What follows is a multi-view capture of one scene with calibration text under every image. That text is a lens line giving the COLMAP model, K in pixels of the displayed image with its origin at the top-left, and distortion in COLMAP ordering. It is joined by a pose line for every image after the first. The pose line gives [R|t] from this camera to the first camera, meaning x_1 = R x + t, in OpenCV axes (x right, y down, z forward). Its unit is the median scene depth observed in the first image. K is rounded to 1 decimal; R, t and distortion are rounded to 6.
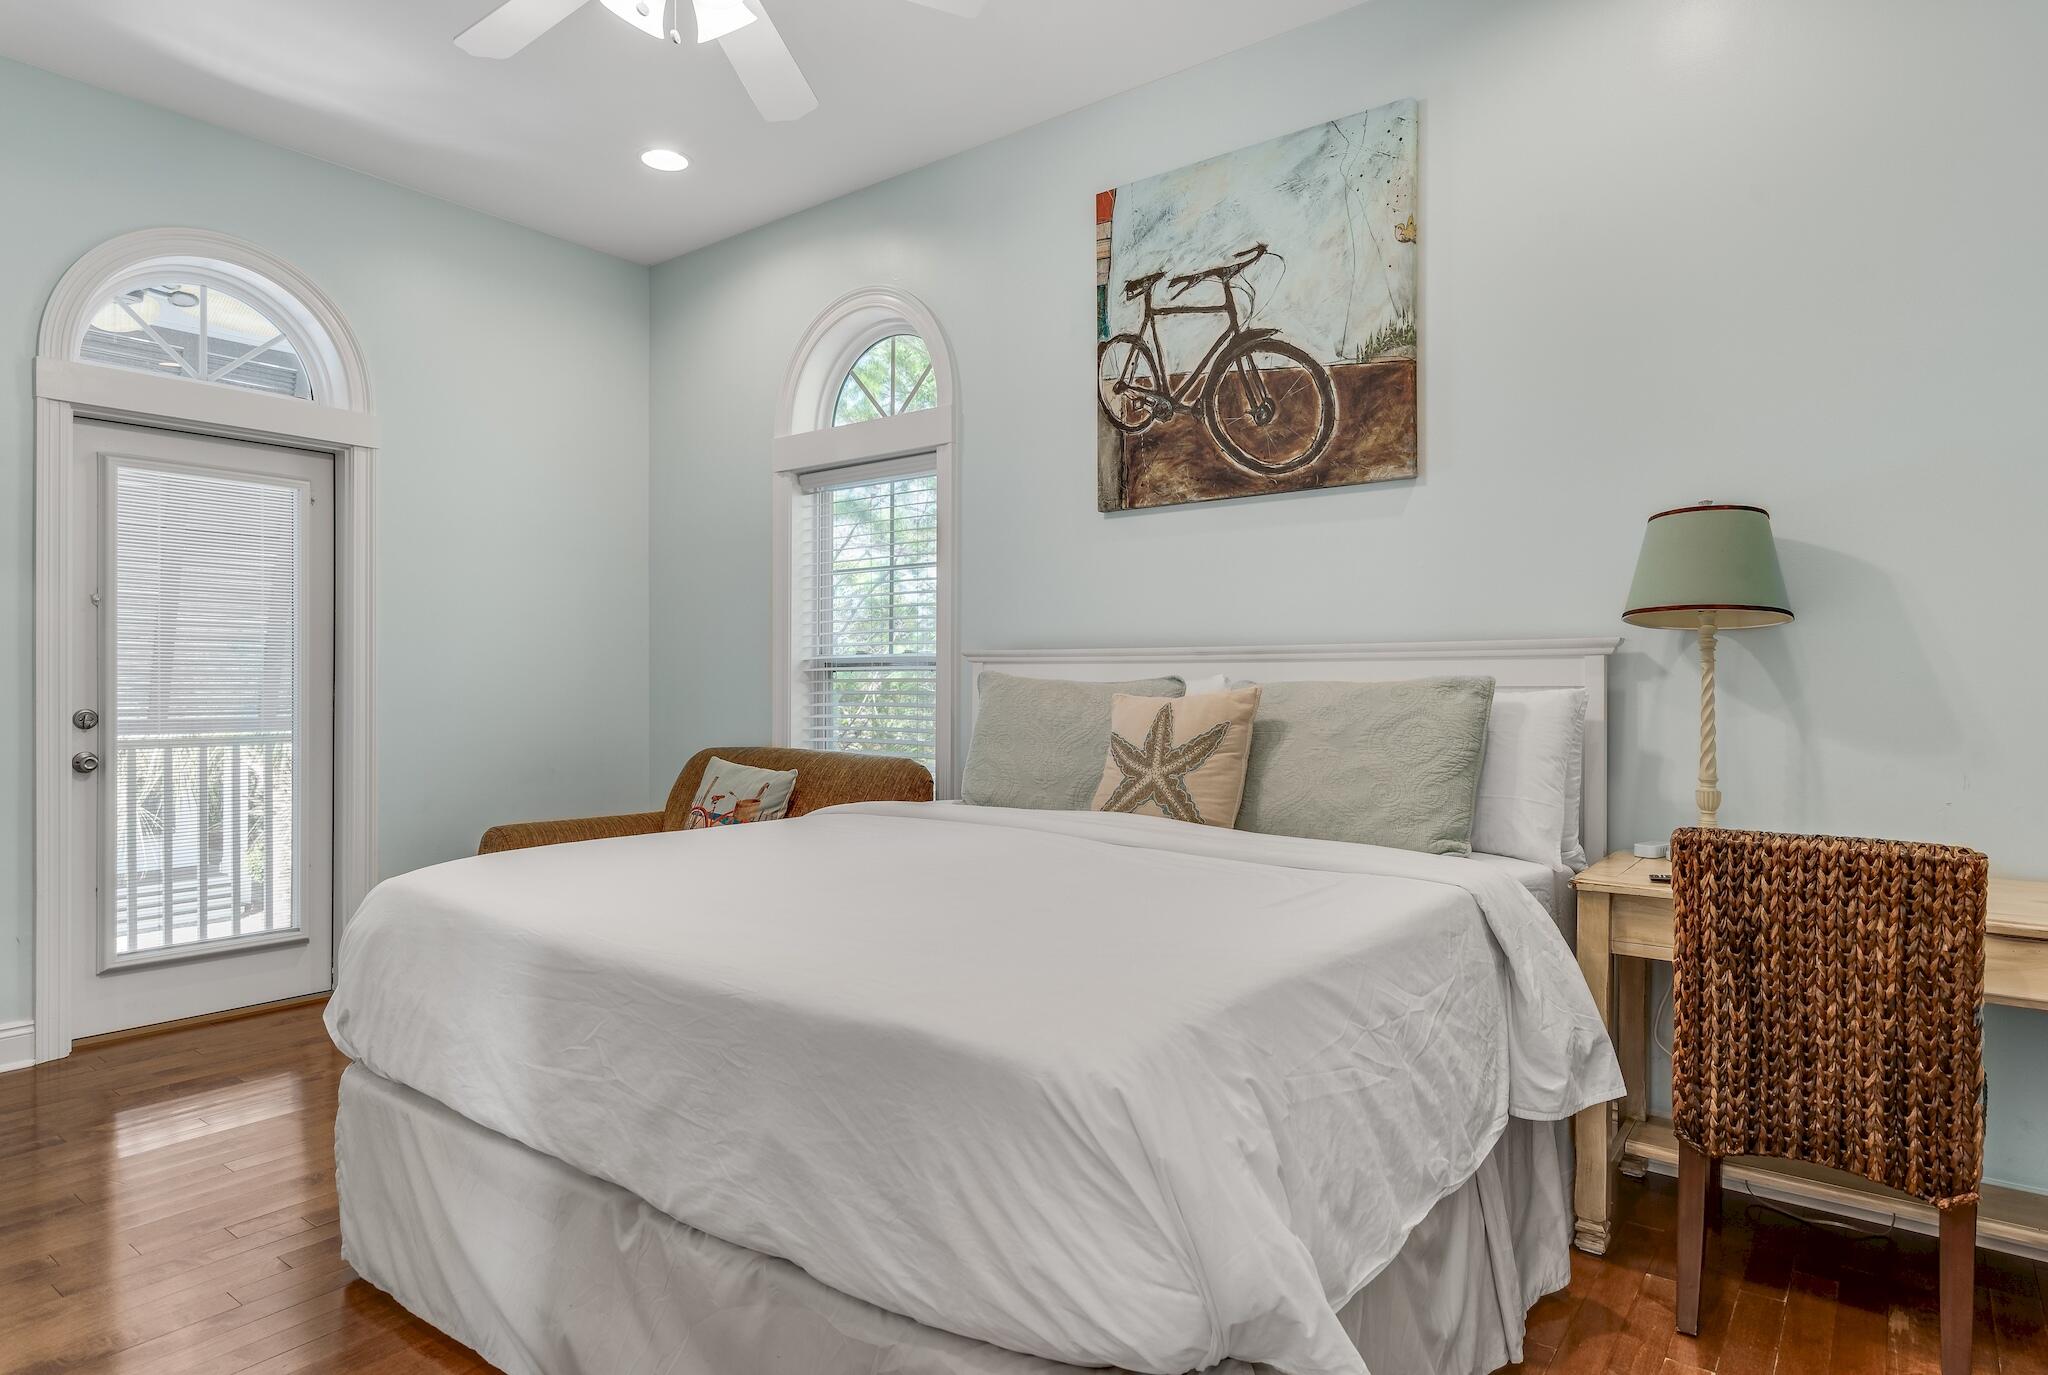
lens RADIAL K [[1162.9, 0, 1026.1], [0, 1162.9, 686.2], [0, 0, 1]] dist [0.006569, -0.000661]
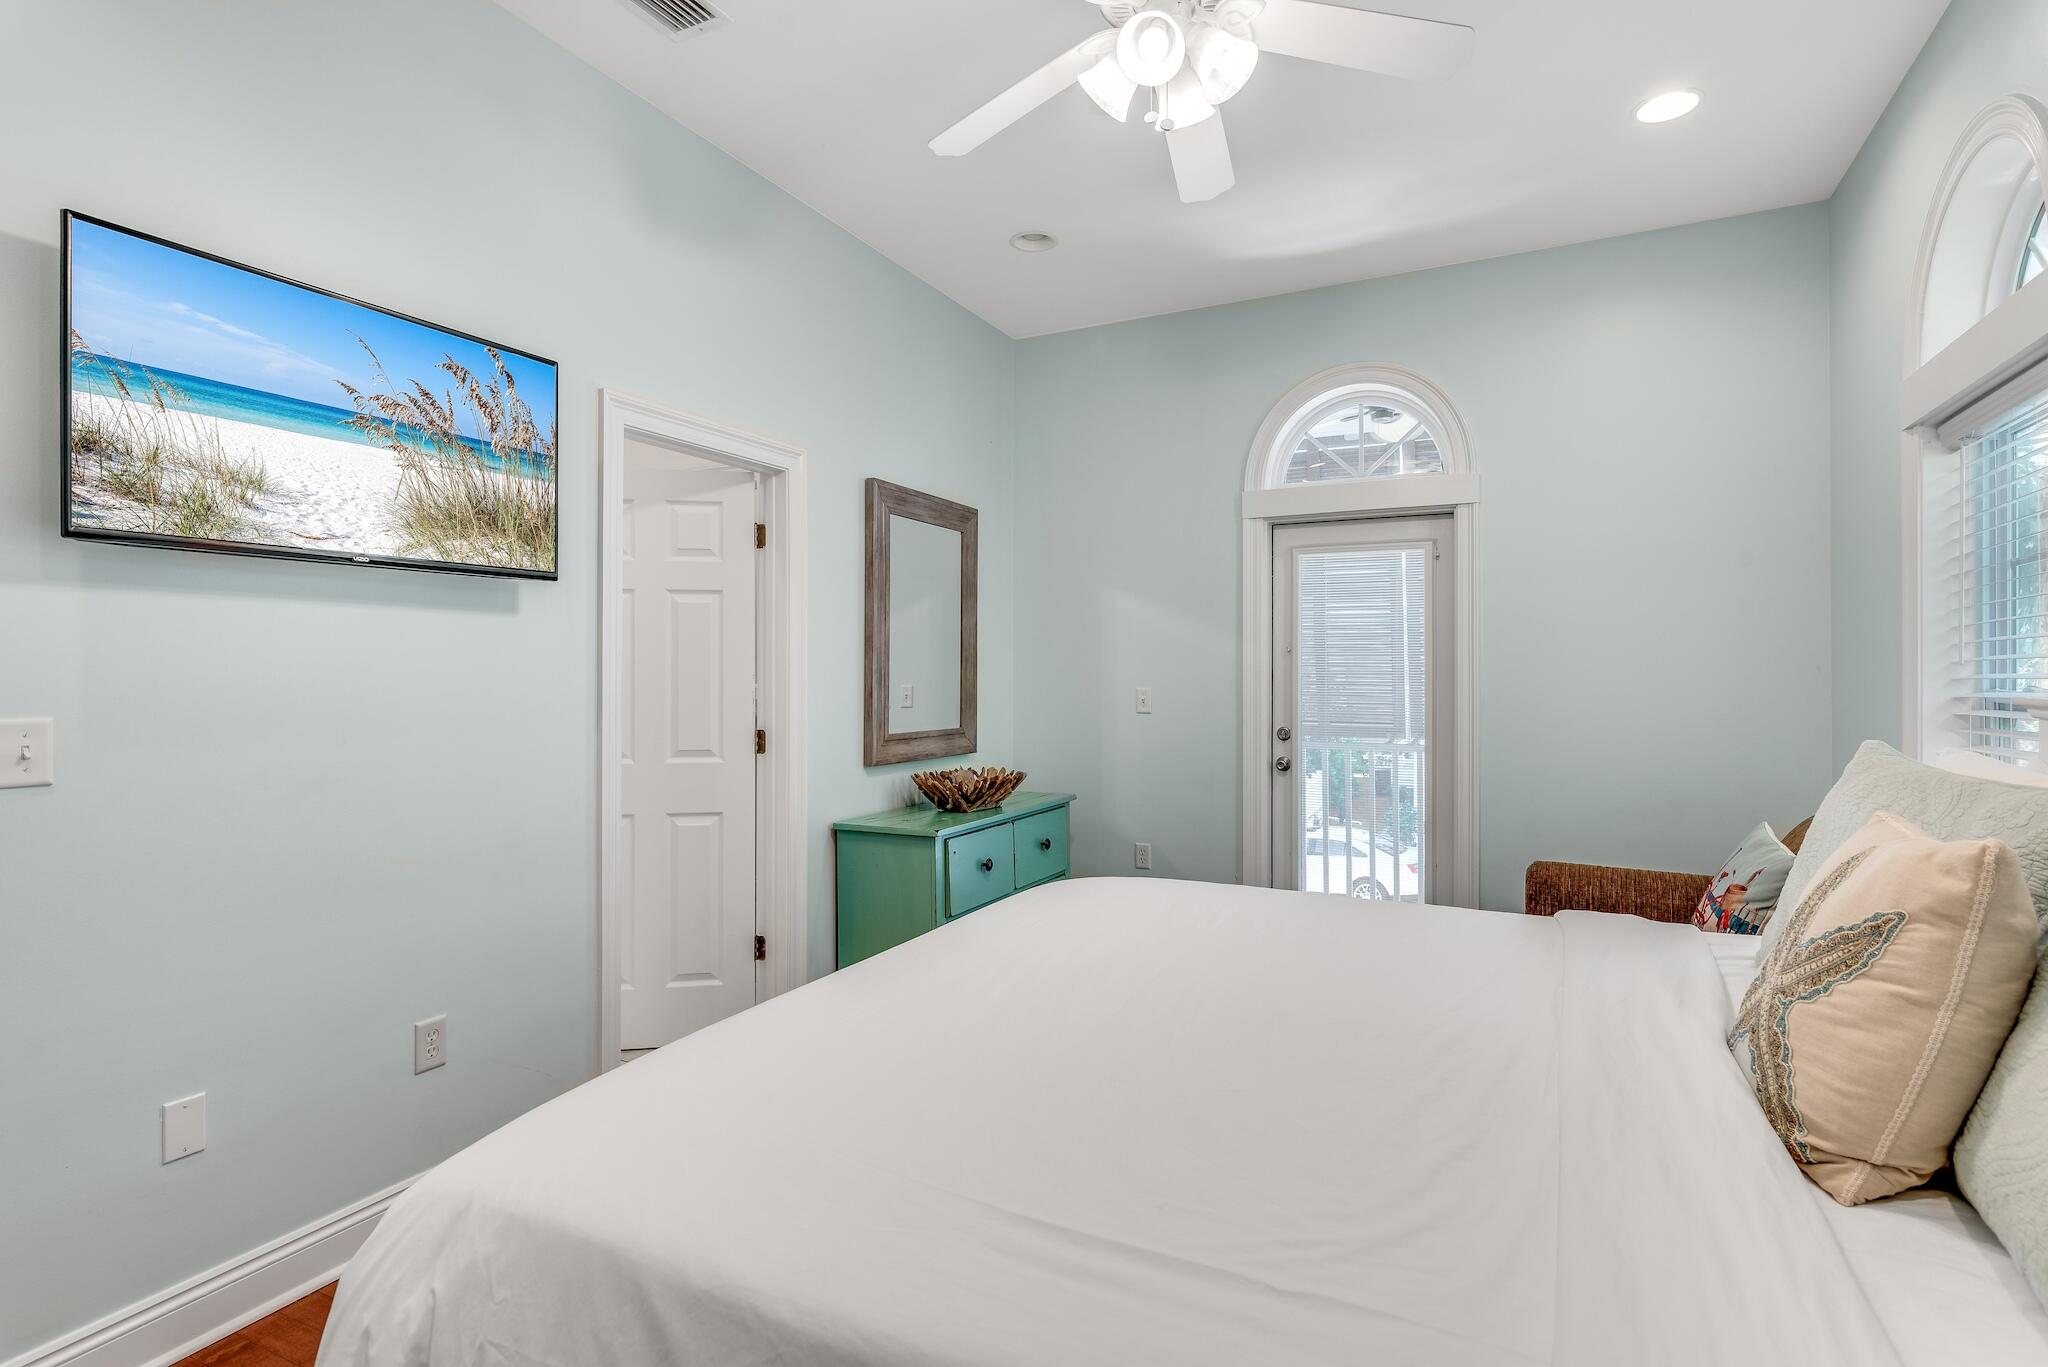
lens RADIAL K [[1011.7, 0, 1035.6], [0, 1011.7, 676.8], [0, 0, 1]] dist [0.007949, 0.000709]
pose [[0.195871, 0.001064, -0.980629, 0.327551], [-0.004160, 0.999991, 0.000254, -0.037793], [0.980621, 0.004030, 0.195873, 0.416497]]
